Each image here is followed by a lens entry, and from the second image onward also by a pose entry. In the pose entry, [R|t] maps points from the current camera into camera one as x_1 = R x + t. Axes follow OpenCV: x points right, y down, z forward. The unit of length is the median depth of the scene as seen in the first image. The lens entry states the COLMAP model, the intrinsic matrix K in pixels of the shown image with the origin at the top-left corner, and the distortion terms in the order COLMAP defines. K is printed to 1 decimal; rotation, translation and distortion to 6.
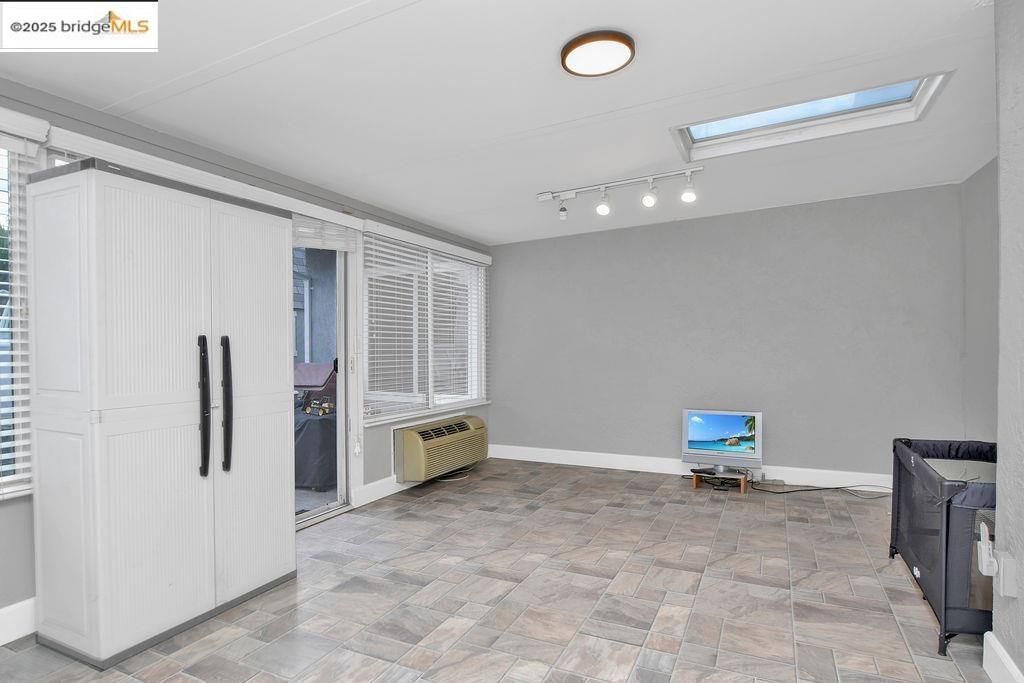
lens RADIAL K [[544.7, 0, 528.5], [0, 544.7, 351.4], [0, 0, 1]] dist [-0.015928, 0.000711]
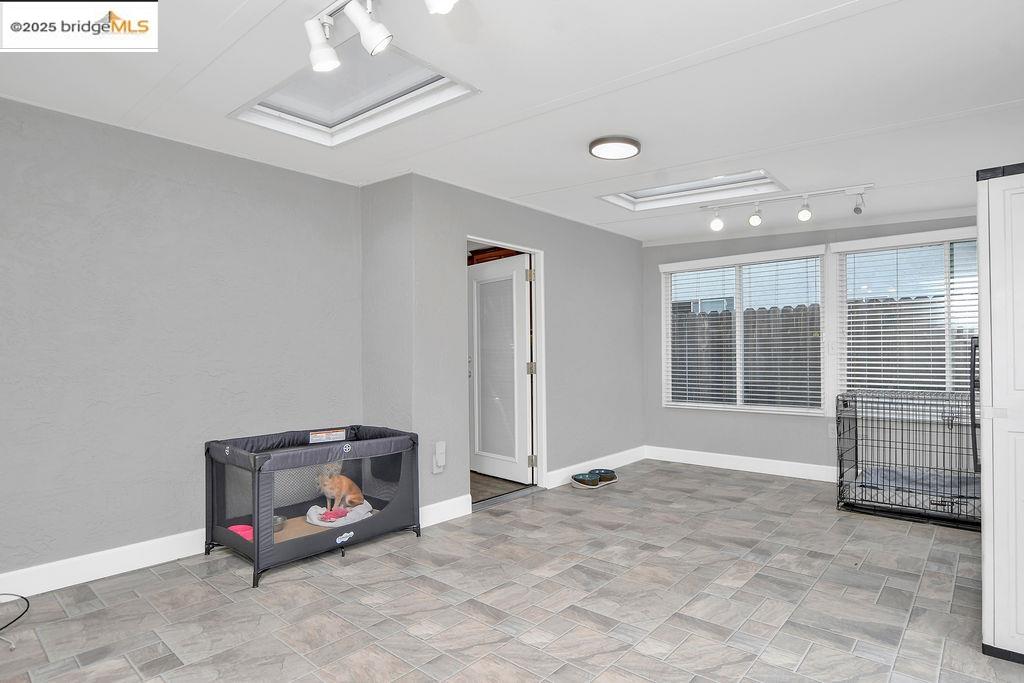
lens RADIAL K [[544.7, 0, 528.5], [0, 544.7, 351.4], [0, 0, 1]] dist [-0.015928, 0.000711]
pose [[-0.959665, 0.012970, 0.280845, -0.040283], [0.014178, 0.999897, 0.002270, -0.014166], [-0.280787, 0.006161, -0.959750, 2.008877]]
